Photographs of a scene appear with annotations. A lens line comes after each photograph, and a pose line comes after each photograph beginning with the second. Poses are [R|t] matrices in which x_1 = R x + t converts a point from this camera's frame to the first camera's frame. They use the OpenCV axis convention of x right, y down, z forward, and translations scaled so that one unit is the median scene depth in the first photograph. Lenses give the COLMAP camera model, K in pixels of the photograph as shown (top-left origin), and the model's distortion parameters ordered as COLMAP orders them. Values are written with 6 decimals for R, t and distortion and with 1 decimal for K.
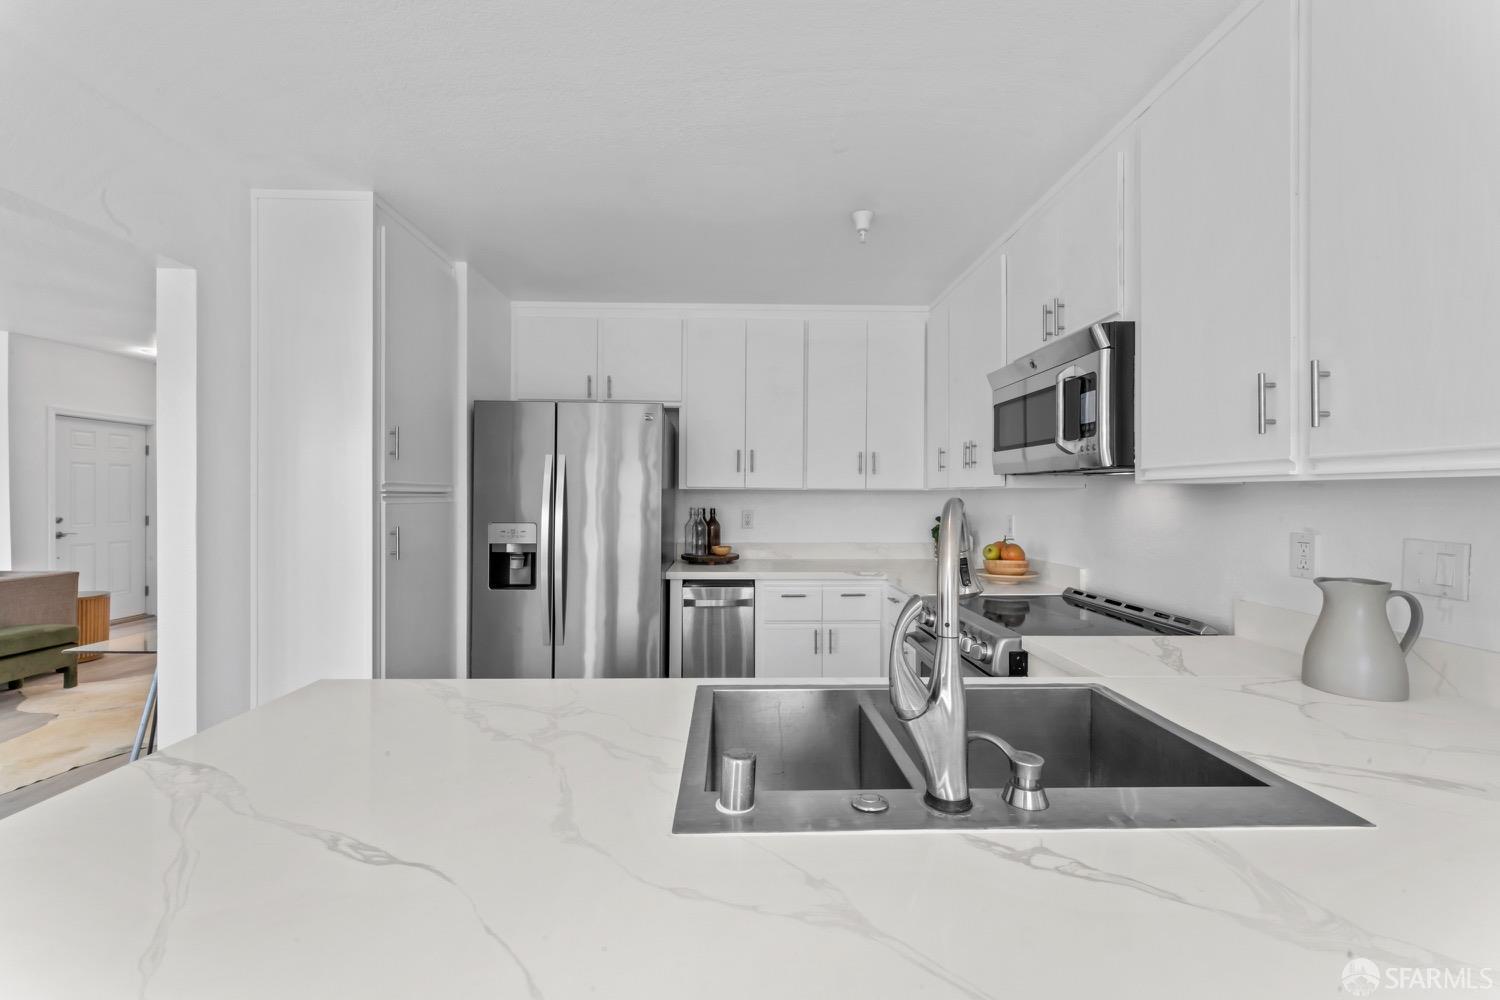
lens RADIAL K [[612.4, 0, 750.0], [0, 612.4, 500.0], [0, 0, 1]] dist [0.000399, -0.000168]
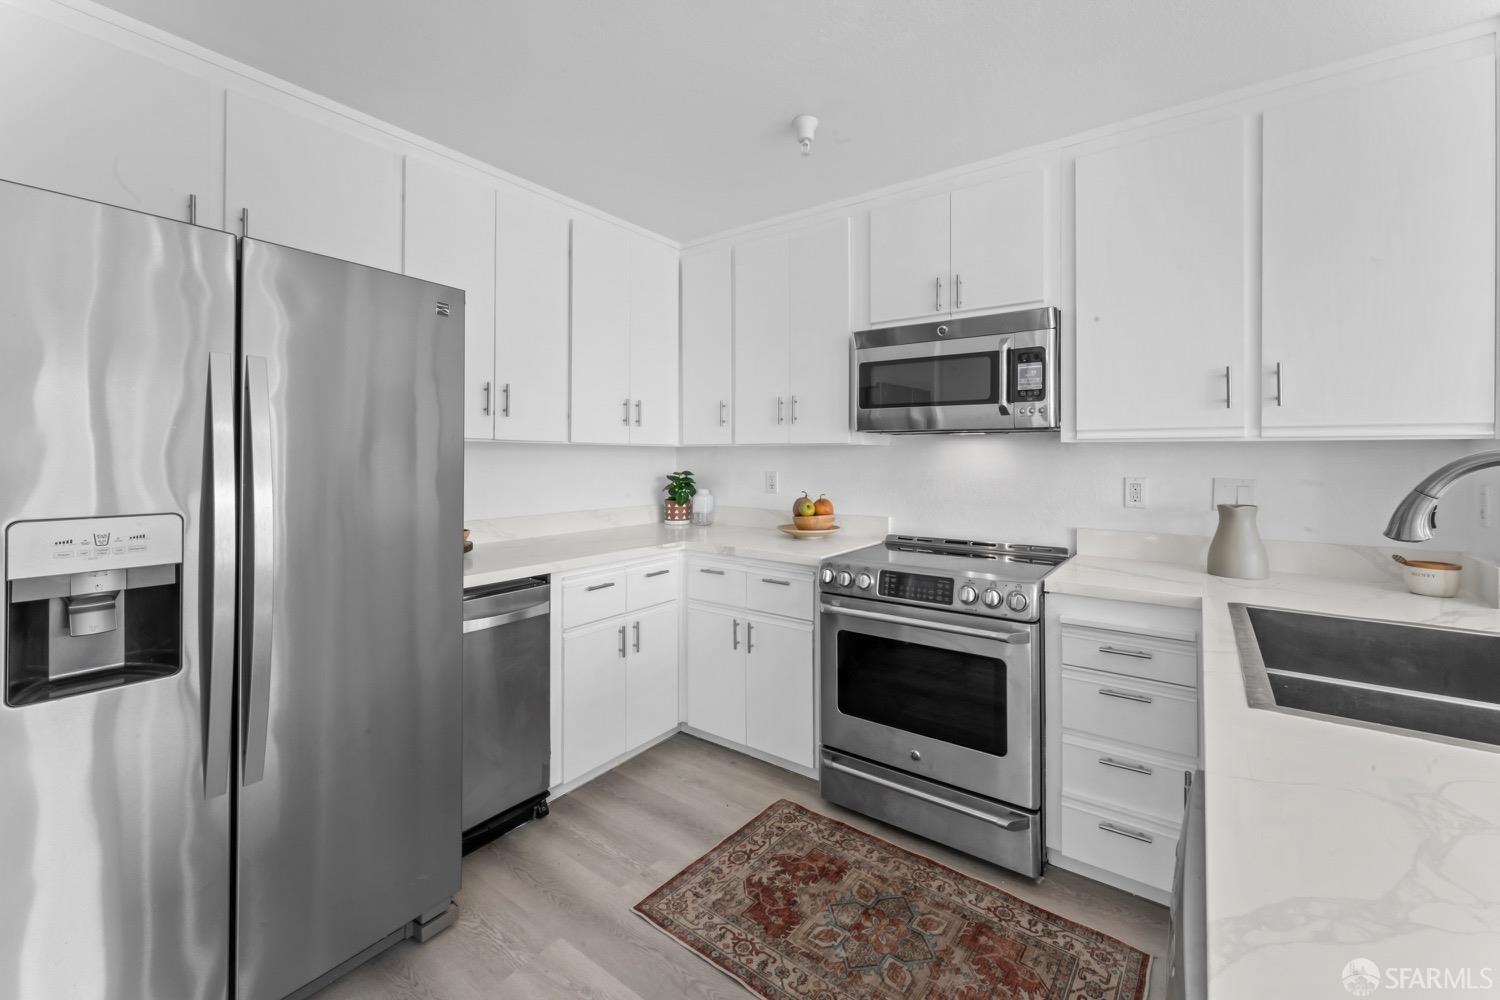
lens RADIAL K [[600.9, 0, 752.1], [0, 600.9, 455.4], [0, 0, 1]] dist [0.000446, 0.000046]
pose [[0.616064, 0.003907, 0.787686, -0.447740], [0.003818, 0.999961, -0.007946, 0.005058], [-0.787687, 0.007903, 0.616026, 0.470507]]
